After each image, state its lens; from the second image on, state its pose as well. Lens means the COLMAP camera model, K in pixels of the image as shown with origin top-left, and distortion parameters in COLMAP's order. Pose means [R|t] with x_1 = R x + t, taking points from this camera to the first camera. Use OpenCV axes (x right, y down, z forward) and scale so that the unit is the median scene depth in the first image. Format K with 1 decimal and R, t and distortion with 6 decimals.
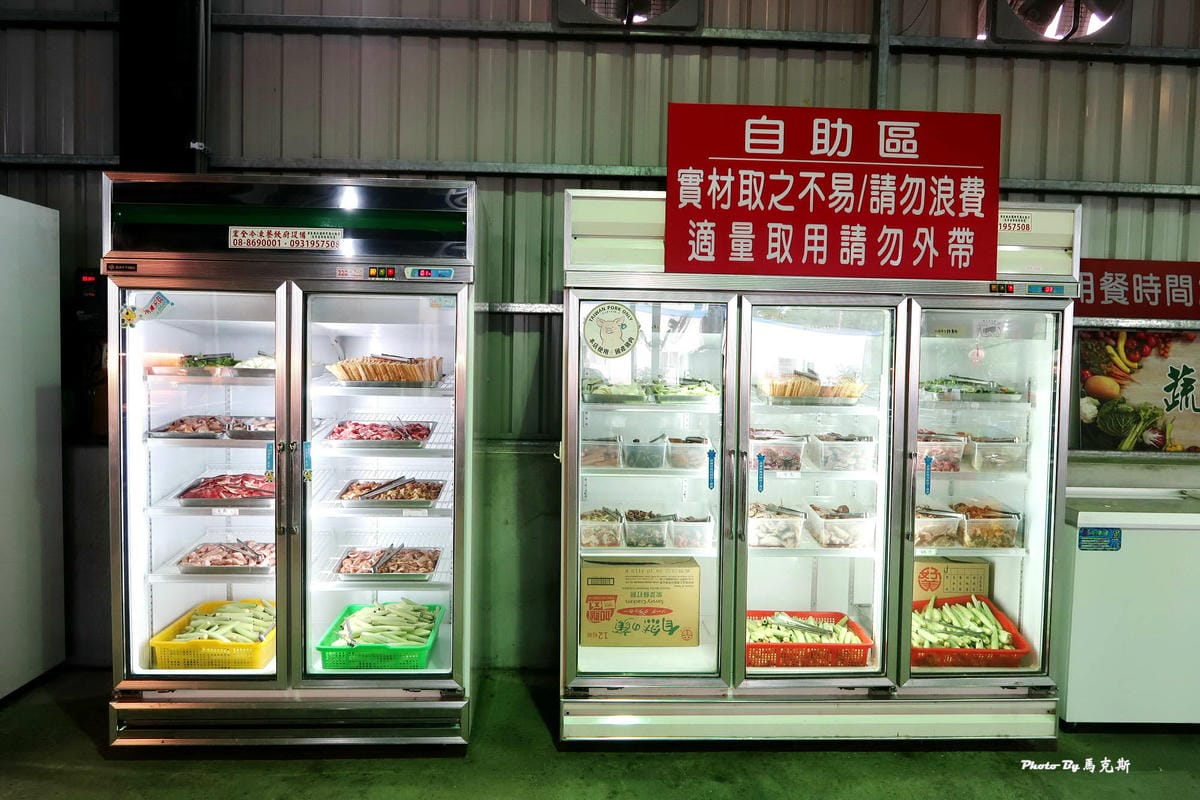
lens RADIAL K [[843.3, 0, 600.0], [0, 843.3, 400.0], [0, 0, 1]] dist [-0.004813, 0.003532]
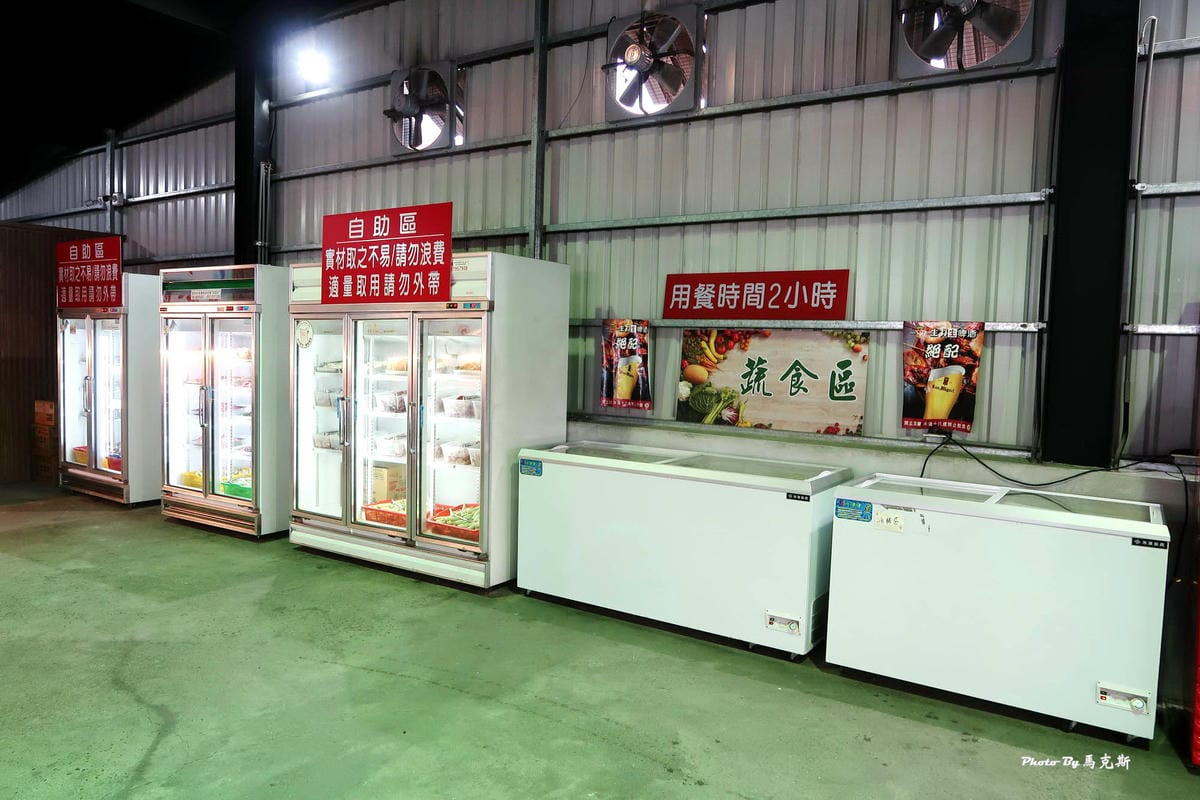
lens RADIAL K [[843.3, 0, 600.0], [0, 843.3, 400.0], [0, 0, 1]] dist [-0.004813, 0.003532]
pose [[0.797321, 0.034841, -0.602548, 1.258989], [-0.040058, 0.999186, 0.004769, 0.024401], [0.602224, 0.020334, 0.798068, -0.108753]]
